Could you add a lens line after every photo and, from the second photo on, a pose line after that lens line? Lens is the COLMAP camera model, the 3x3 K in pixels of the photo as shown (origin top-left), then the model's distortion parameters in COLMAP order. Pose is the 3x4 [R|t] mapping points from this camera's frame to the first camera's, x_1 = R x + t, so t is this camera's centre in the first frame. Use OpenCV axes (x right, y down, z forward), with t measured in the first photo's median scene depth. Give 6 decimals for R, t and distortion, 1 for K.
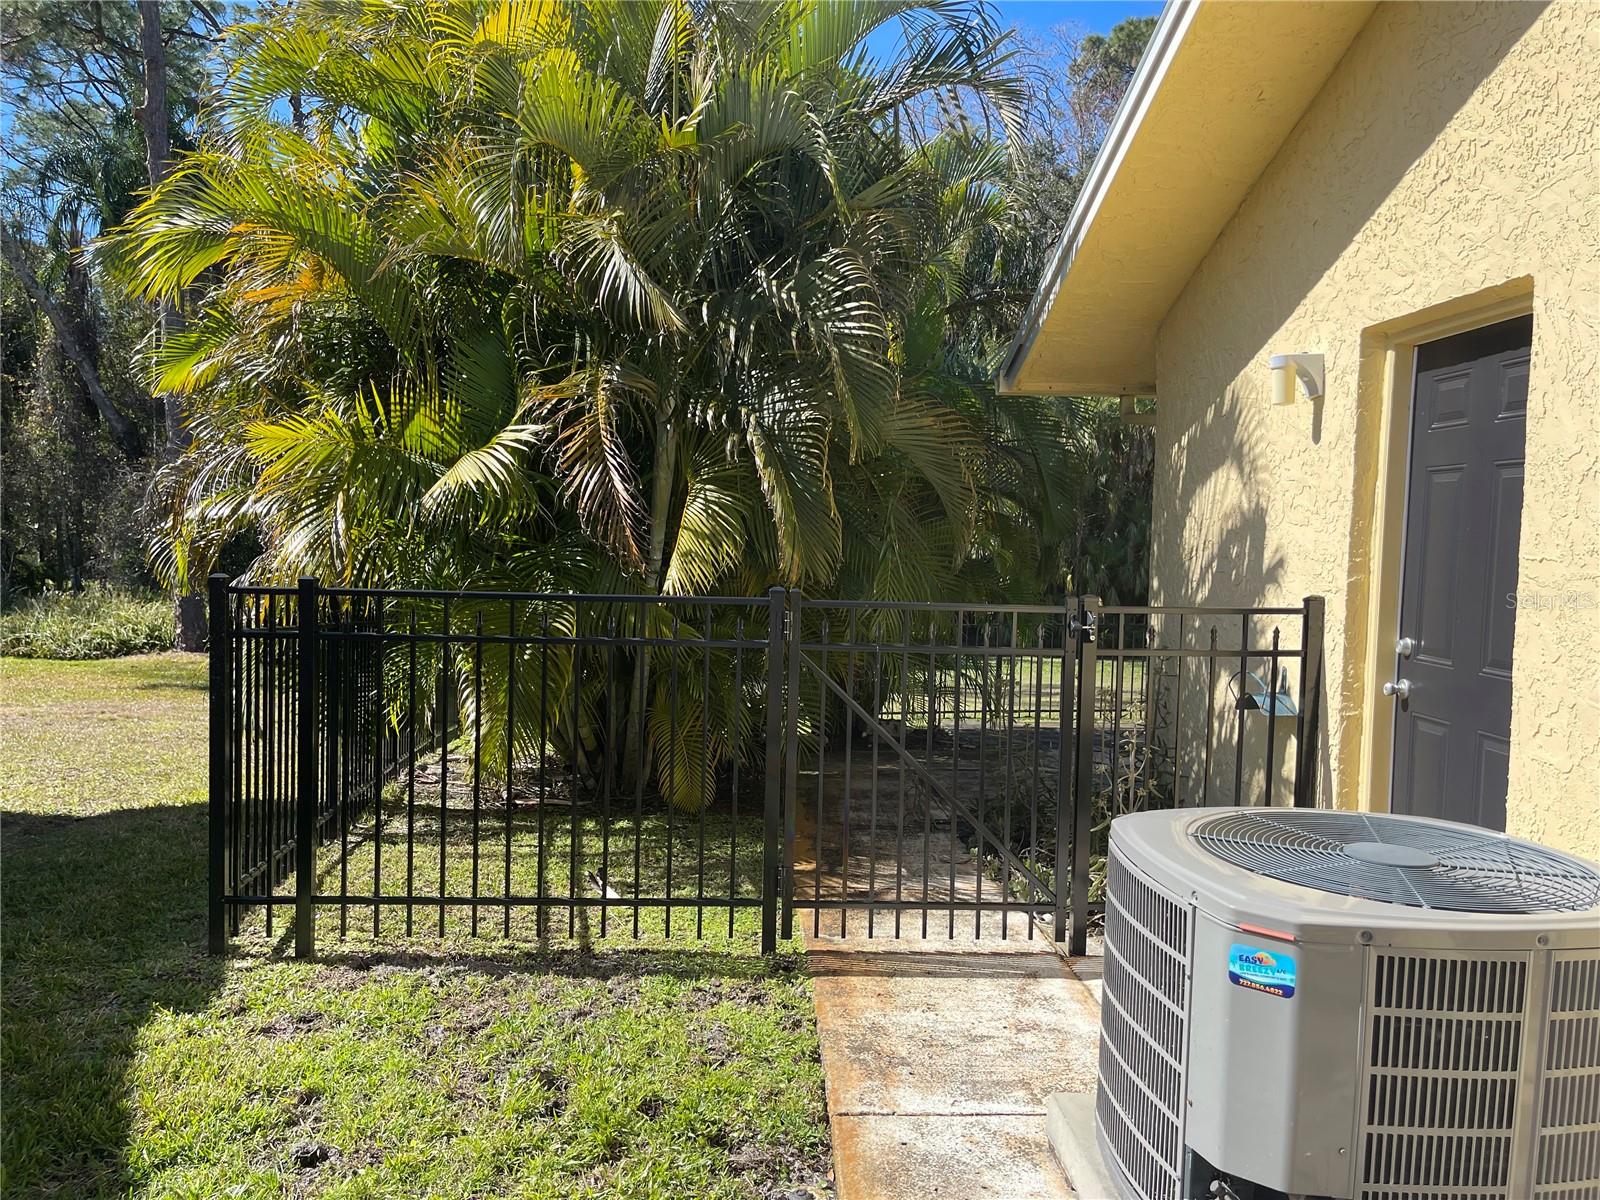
lens RADIAL K [[1201.5, 0, 800.0], [0, 1201.5, 600.0], [0, 0, 1]] dist [0.086719, -0.115441]
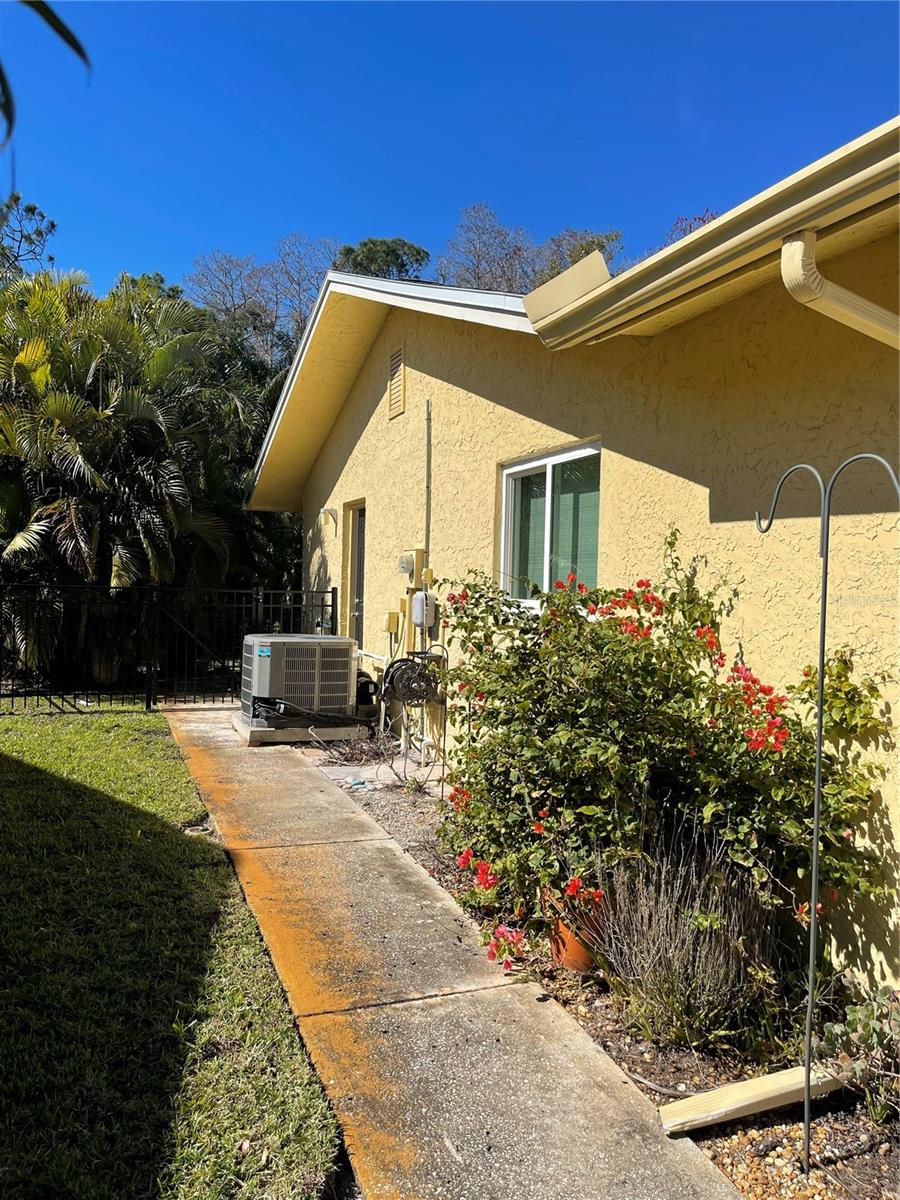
lens RADIAL K [[901.1, 0, 445.8], [0, 901.1, 613.2], [0, 0, 1]] dist [0.086719, -0.115441]
pose [[0.949470, -0.014355, 0.313529, -0.023706], [0.019892, 0.999697, -0.014467, 0.089276], [-0.313226, 0.019973, 0.949469, -1.094303]]
